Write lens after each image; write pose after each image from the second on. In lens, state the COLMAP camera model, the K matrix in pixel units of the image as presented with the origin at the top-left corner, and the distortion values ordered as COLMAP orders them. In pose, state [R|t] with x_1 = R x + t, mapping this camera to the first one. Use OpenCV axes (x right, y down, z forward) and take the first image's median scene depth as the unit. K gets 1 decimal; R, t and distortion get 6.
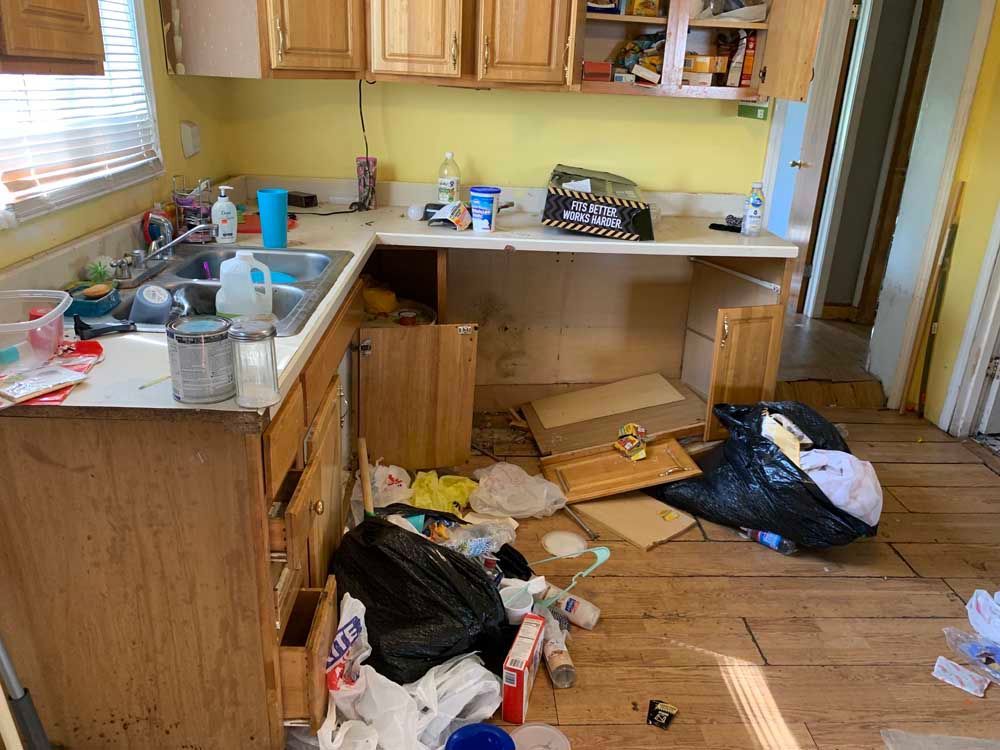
lens RADIAL K [[750.3, 0, 500.0], [0, 750.3, 375.0], [0, 0, 1]] dist [-0.004698, -0.000602]
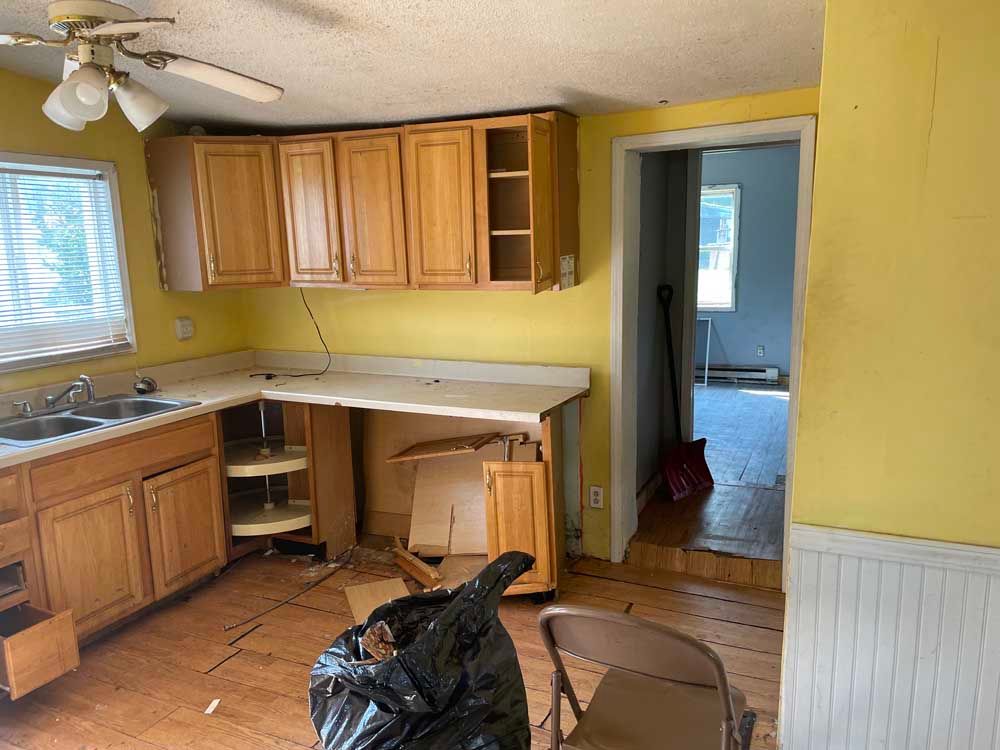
lens RADIAL K [[750.3, 0, 500.0], [0, 750.3, 375.0], [0, 0, 1]] dist [-0.004698, -0.000602]
pose [[0.888941, 0.017339, -0.457693, 0.866263], [-0.114883, 0.975779, -0.186163, -0.005886], [0.443380, 0.218069, 0.869402, -0.038717]]
